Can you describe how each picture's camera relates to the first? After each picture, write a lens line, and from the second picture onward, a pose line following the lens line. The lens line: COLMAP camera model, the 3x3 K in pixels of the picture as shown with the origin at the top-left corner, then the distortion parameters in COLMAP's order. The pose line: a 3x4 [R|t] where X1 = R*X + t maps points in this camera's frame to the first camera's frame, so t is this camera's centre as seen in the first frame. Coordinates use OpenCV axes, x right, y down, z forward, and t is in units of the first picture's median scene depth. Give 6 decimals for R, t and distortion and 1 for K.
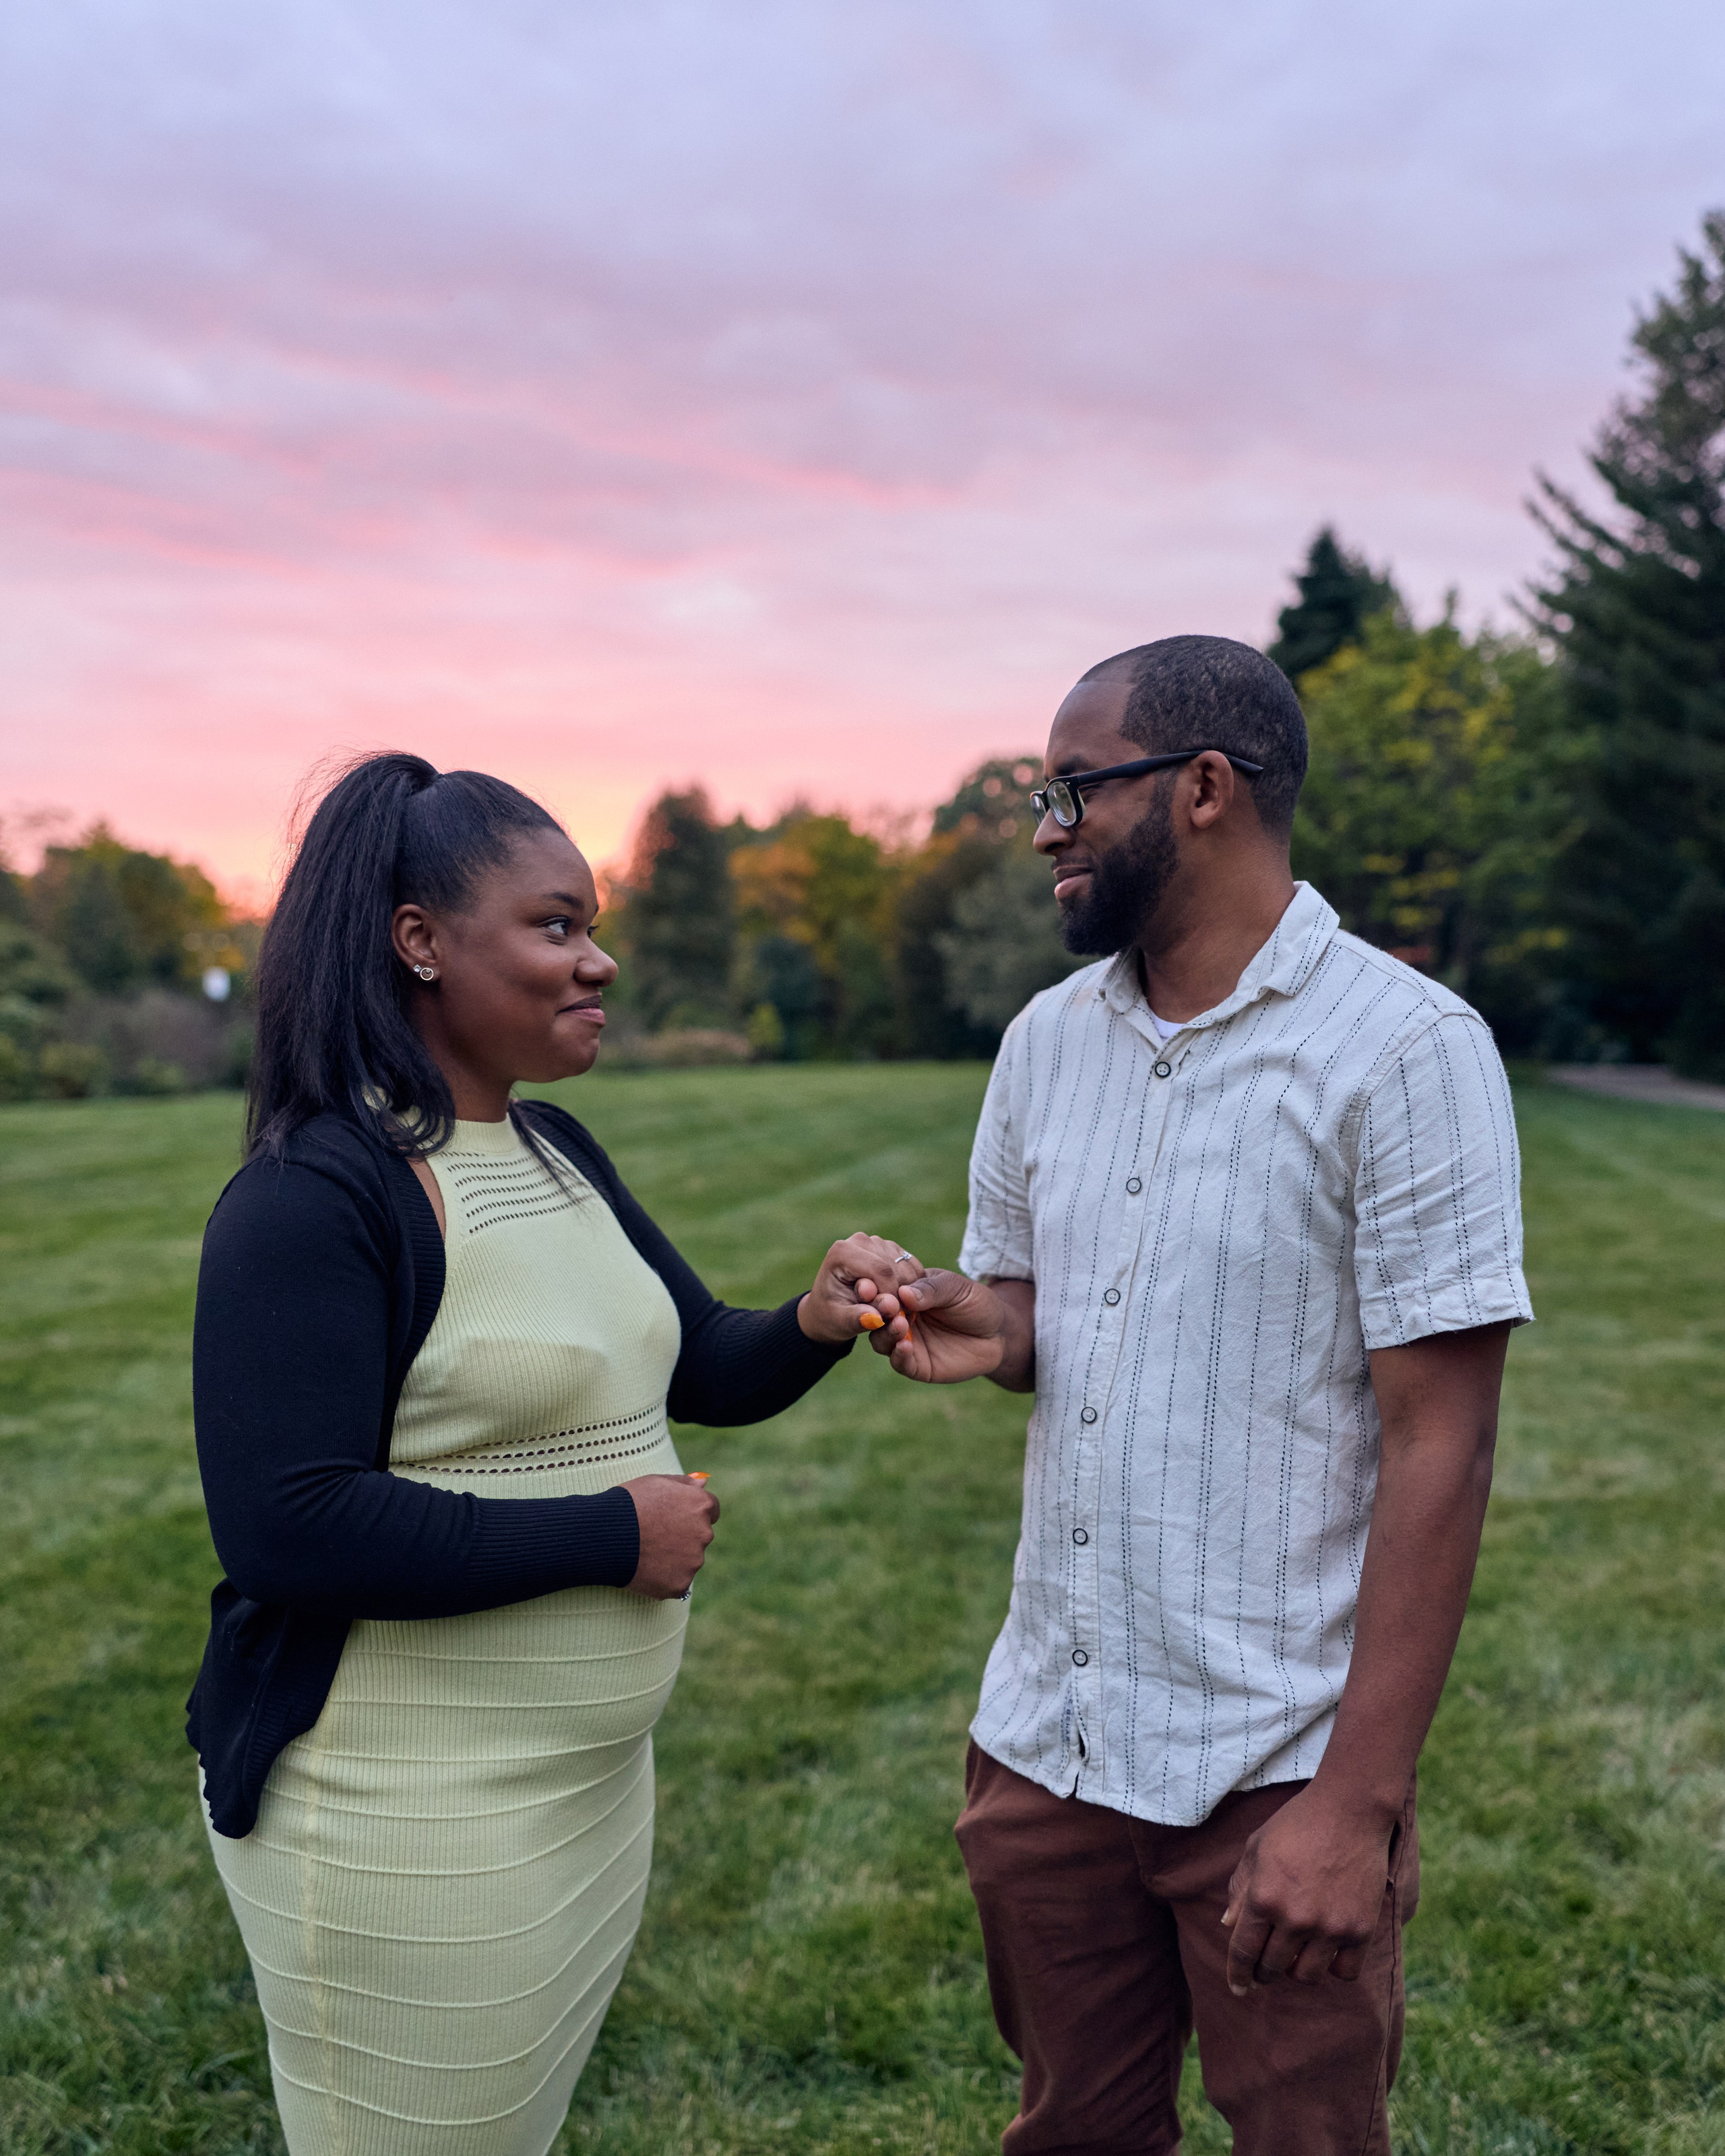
lens RADIAL K [[1986.0, 0, 861.6], [0, 1986.0, 1108.6], [0, 0, 1]] dist [0.003405, -0.006498]
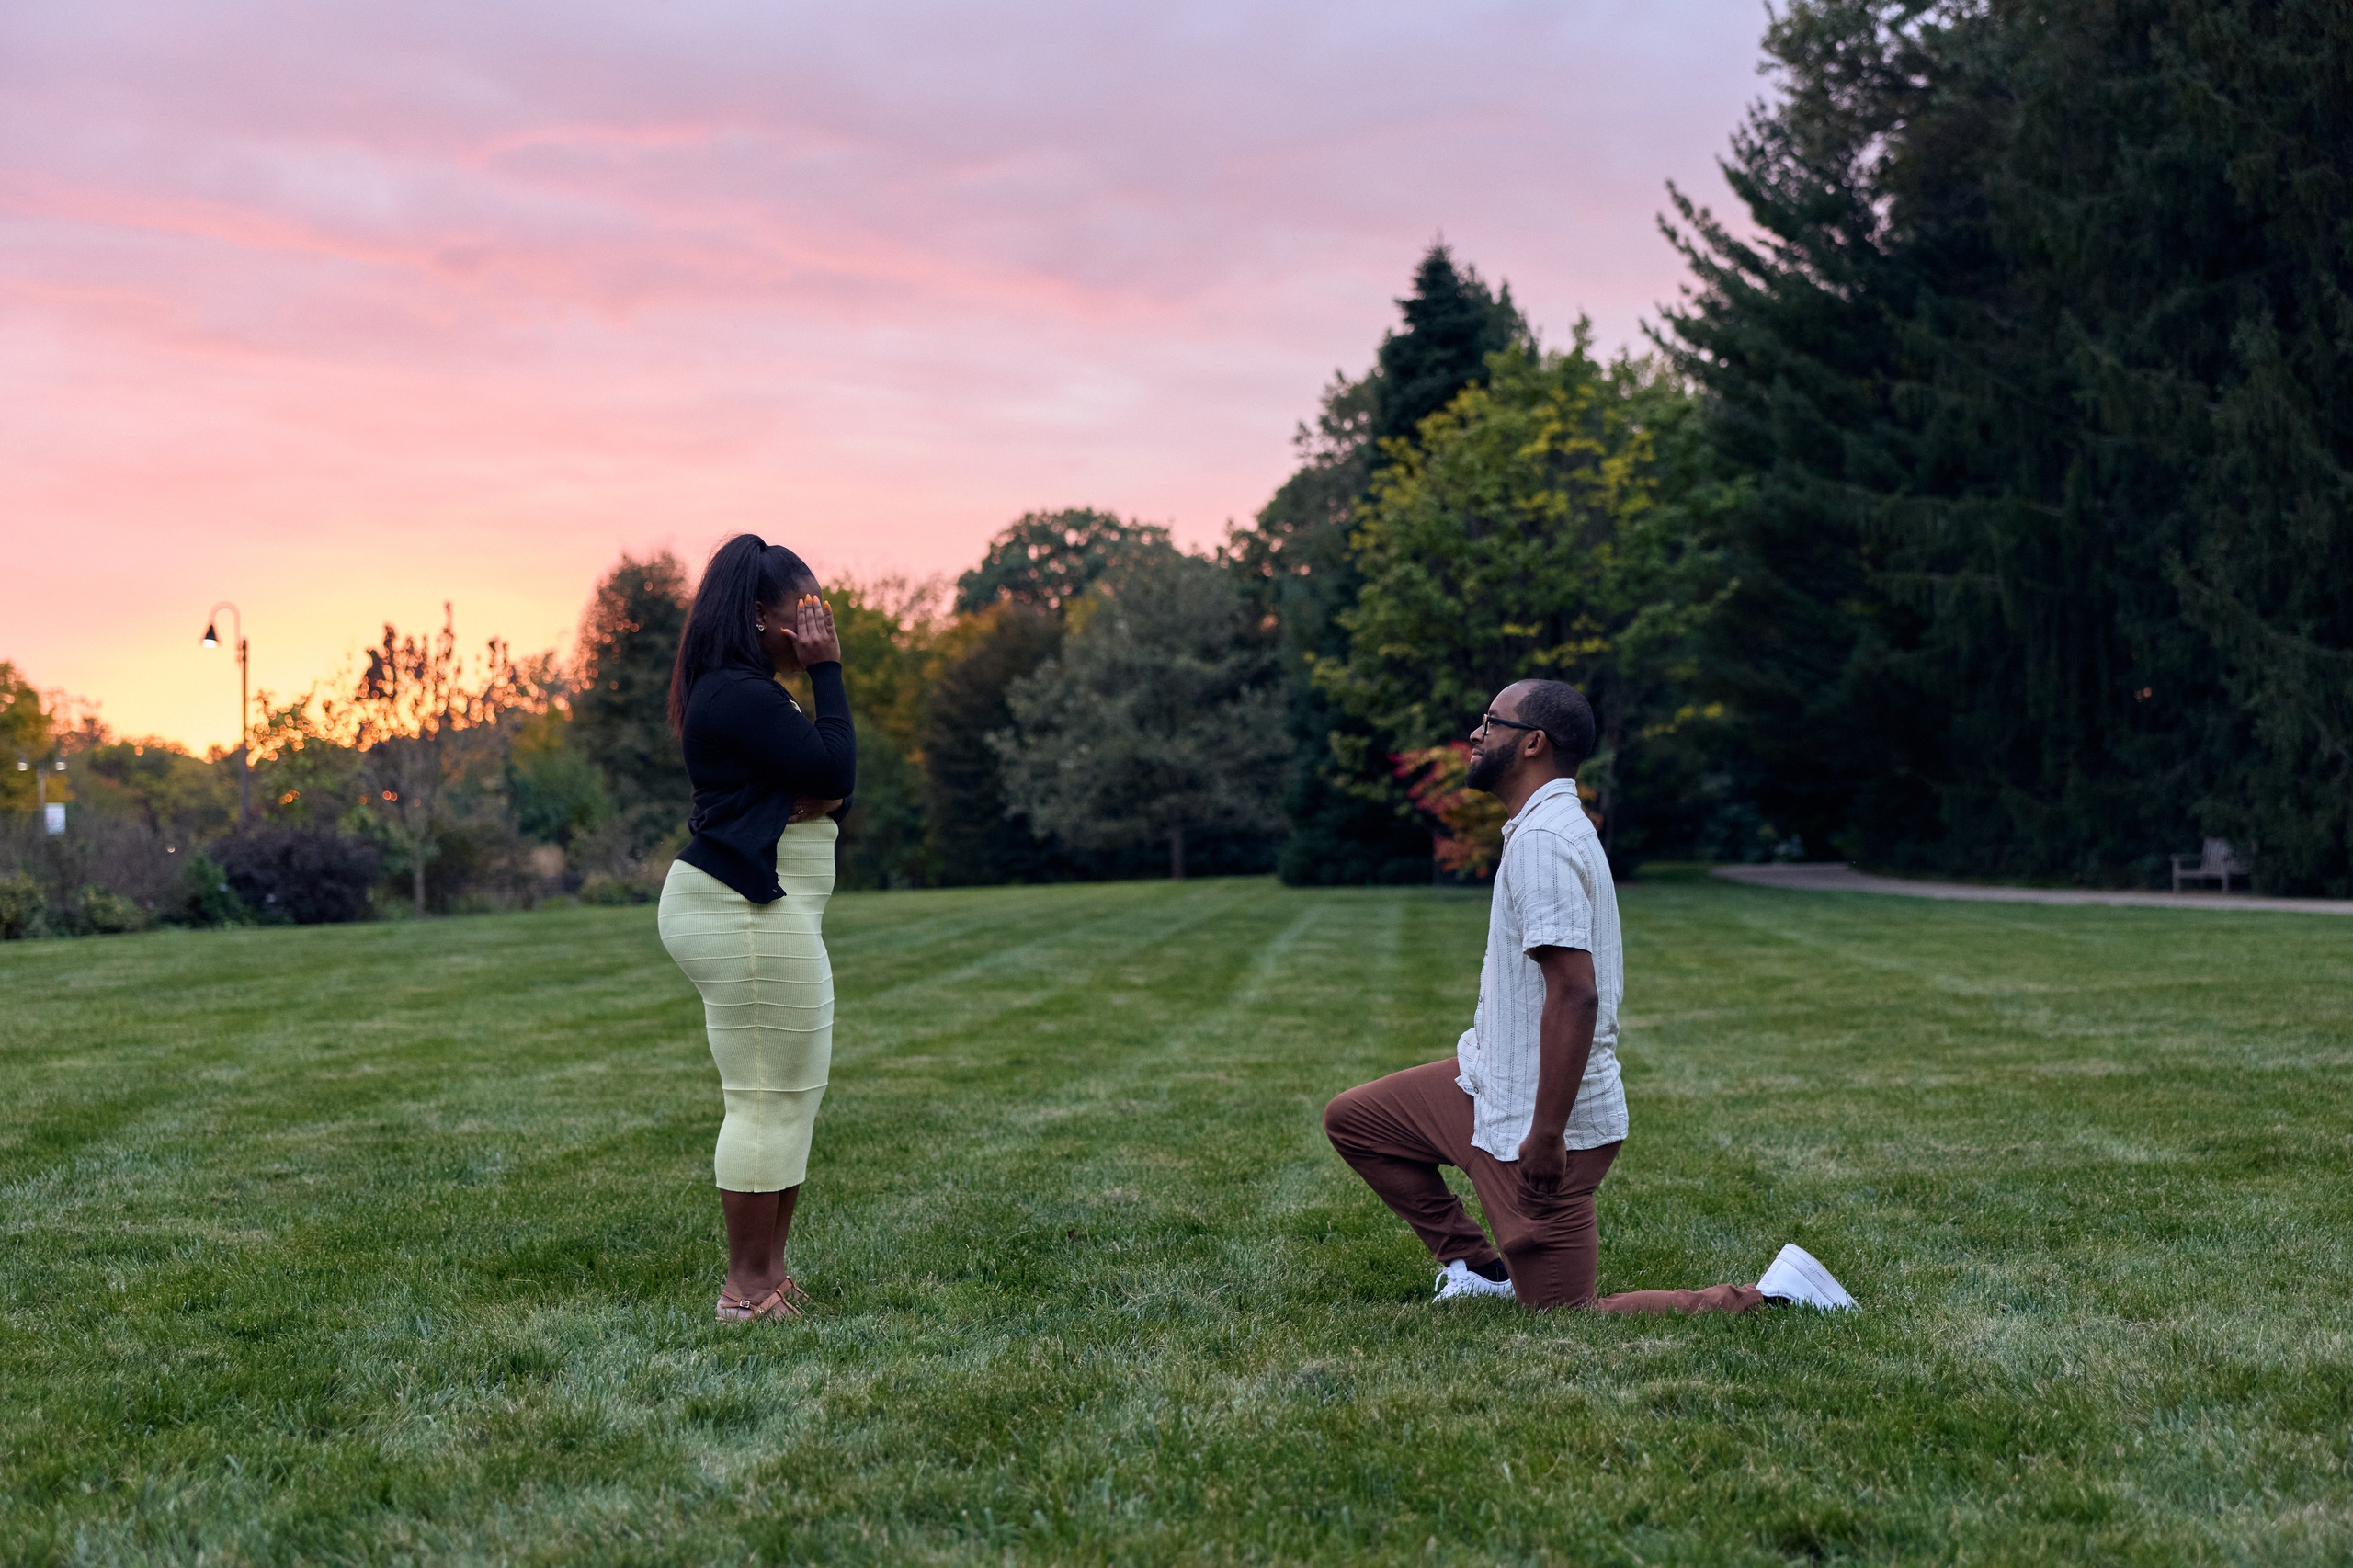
lens RADIAL K [[2576.4, 0, 1176.5], [0, 2576.4, 784.0], [0, 0, 1]] dist [0.009081, -0.007875]
pose [[0.991571, -0.025771, 0.126974, -0.031996], [0.034703, 0.997037, -0.068645, 0.016176], [-0.124829, 0.072472, 0.989528, -0.094374]]
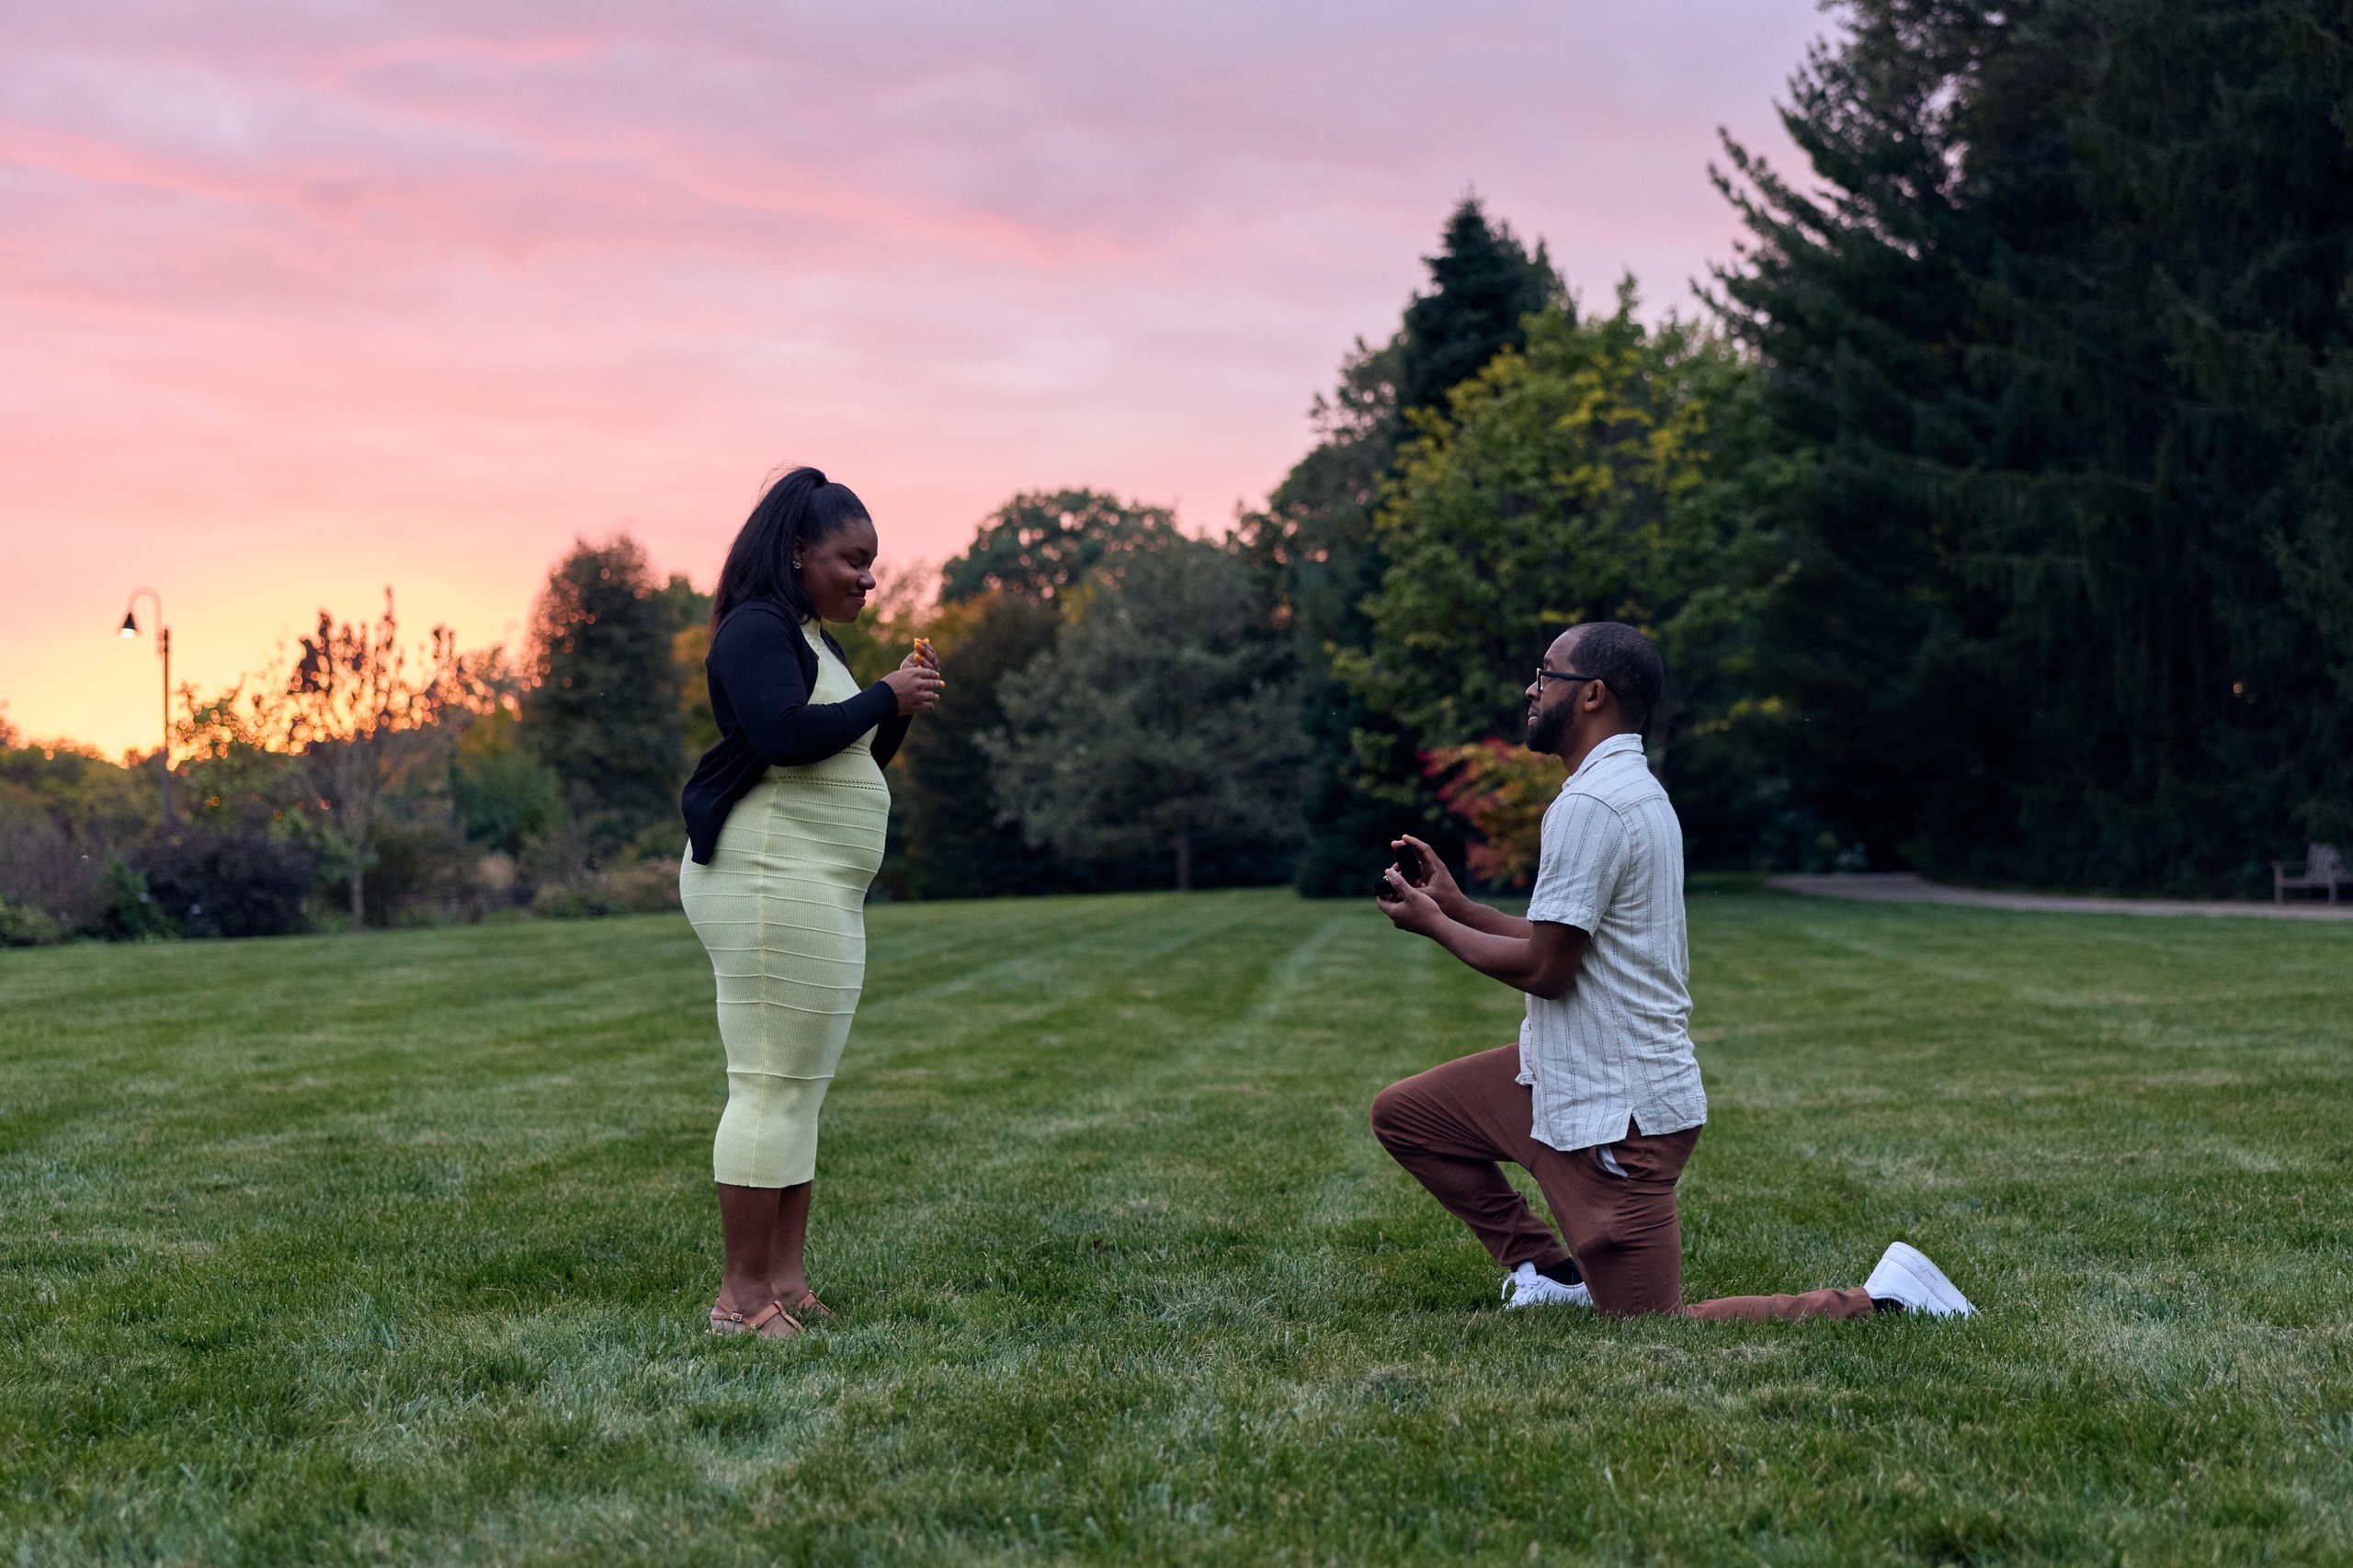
lens RADIAL K [[2810.6, 0, 1176.5], [0, 2810.6, 784.0], [0, 0, 1]] dist [0.011011, -0.009998]
pose [[0.991695, -0.025702, 0.126019, -0.033771], [0.034935, 0.996820, -0.071616, 0.018556], [-0.123778, 0.075423, 0.989439, -0.092142]]
